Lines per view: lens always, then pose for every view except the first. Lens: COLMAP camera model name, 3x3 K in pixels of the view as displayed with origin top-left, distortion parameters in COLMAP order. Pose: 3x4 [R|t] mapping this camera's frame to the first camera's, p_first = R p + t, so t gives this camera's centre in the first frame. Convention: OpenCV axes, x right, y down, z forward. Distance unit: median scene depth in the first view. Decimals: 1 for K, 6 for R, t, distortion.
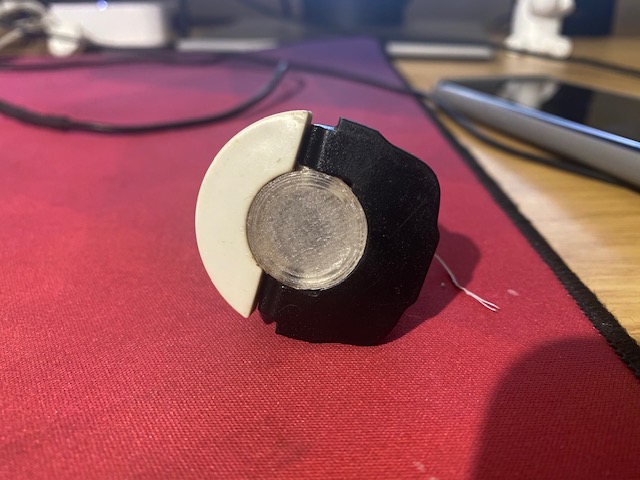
lens RADIAL K [[491.3, 0, 319.1], [0, 491.3, 240.4], [0, 0, 1]] dist [-0.048461, 0.017161]
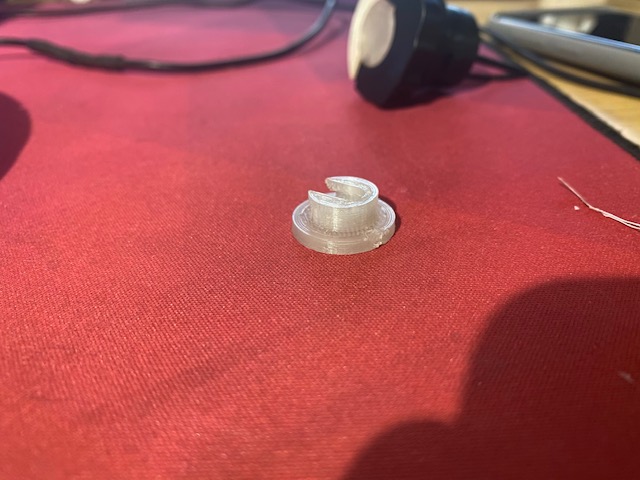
lens RADIAL K [[491.3, 0, 320.0], [0, 491.3, 239.6], [0, 0, 1]] dist [-0.048461, 0.017161]
pose [[0.999776, -0.018805, -0.009705, -0.278061], [0.019588, 0.995917, 0.088125, 0.065383], [0.008009, -0.088295, 0.996062, 0.037800]]
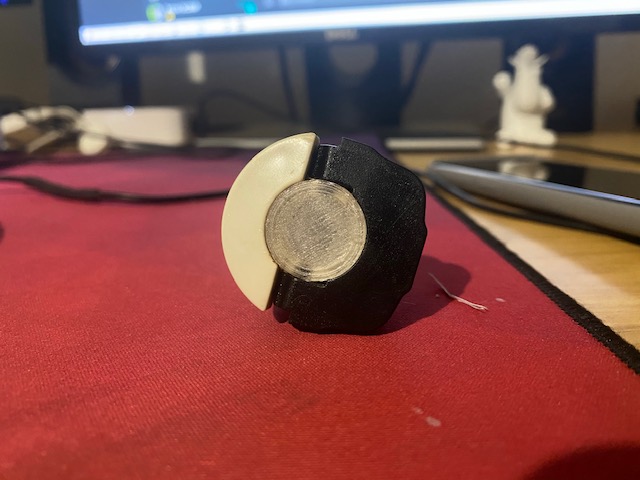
lens RADIAL K [[491.3, 0, 320.1], [0, 491.3, 239.2], [0, 0, 1]] dist [-0.048461, 0.017161]
pose [[0.999837, -0.013805, -0.011679, -0.000191], [0.011004, 0.977035, -0.212794, 0.222123], [0.014348, 0.212631, 0.977027, -0.138003]]
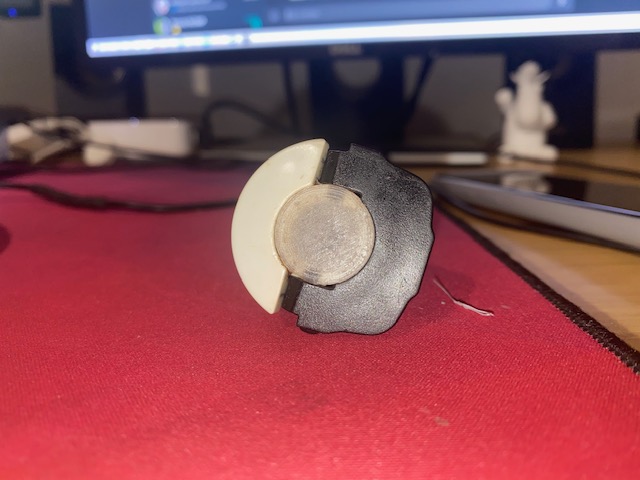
lens RADIAL K [[491.3, 0, 319.9], [0, 491.3, 241.6], [0, 0, 1]] dist [-0.048461, 0.017161]
pose [[0.999902, -0.003731, -0.013459, -0.016966], [0.000434, 0.971501, -0.237037, 0.247047], [0.013960, 0.237008, 0.971407, -0.148340]]
